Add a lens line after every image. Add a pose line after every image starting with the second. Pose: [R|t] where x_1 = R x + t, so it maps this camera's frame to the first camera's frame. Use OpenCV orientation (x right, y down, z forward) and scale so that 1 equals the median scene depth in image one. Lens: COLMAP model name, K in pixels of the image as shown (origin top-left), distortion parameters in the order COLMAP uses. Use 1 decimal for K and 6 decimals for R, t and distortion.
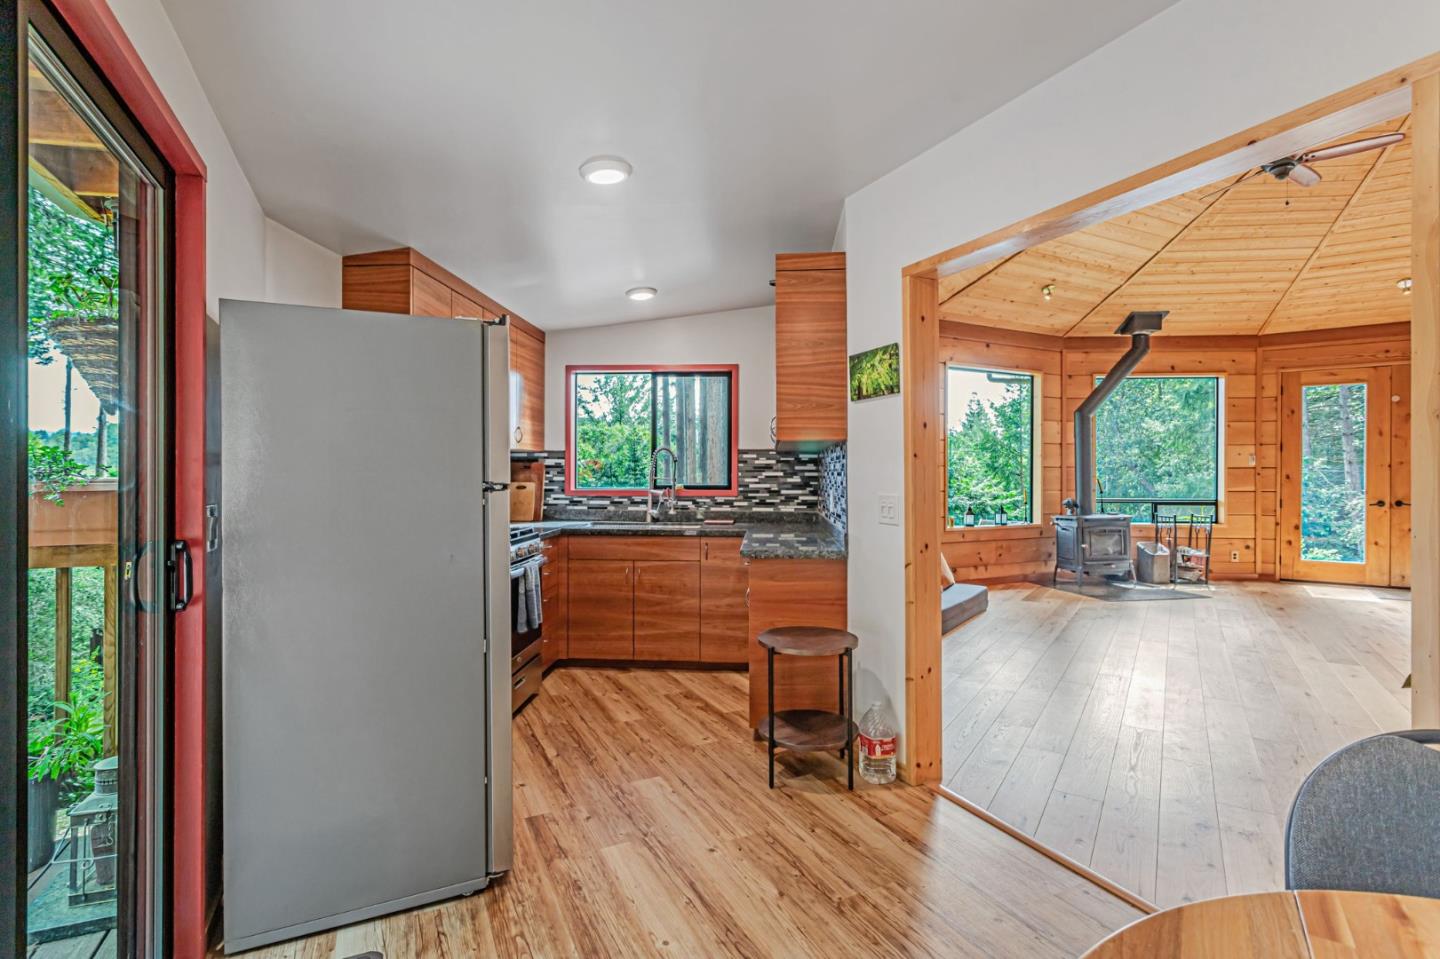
lens RADIAL K [[691.6, 0, 712.7], [0, 691.6, 475.3], [0, 0, 1]] dist [-0.019208, -0.005052]
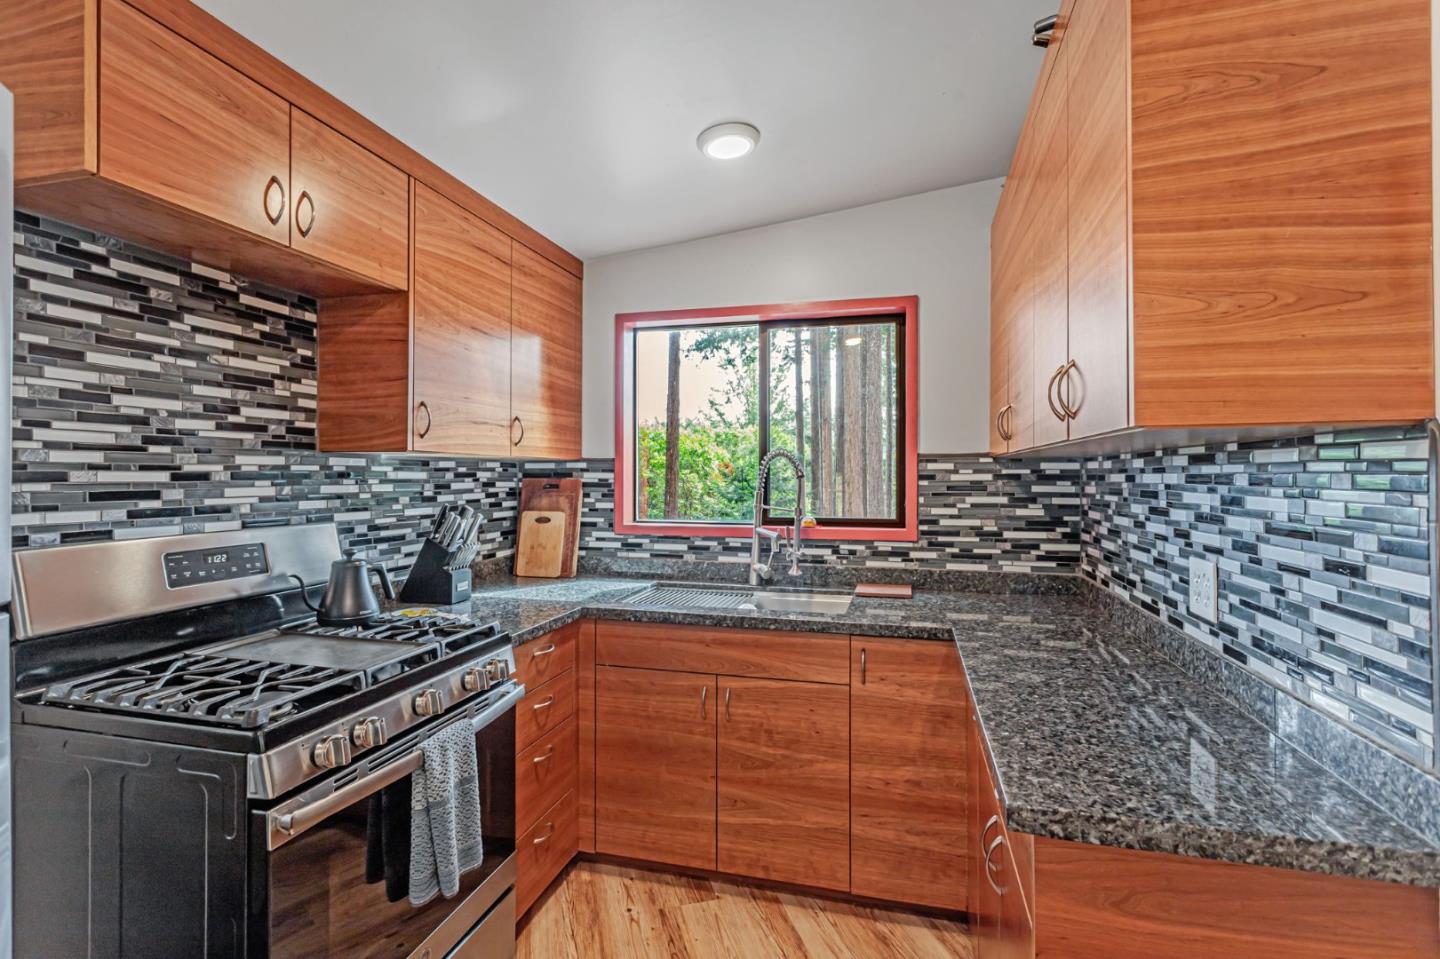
lens RADIAL K [[691.6, 0, 718.9], [0, 691.6, 474.0], [0, 0, 1]] dist [-0.019208, -0.005052]
pose [[0.982848, -0.002081, -0.184406, -0.016610], [0.001138, 0.999986, -0.005218, -0.019268], [0.184415, 0.004919, 0.982836, 0.443291]]
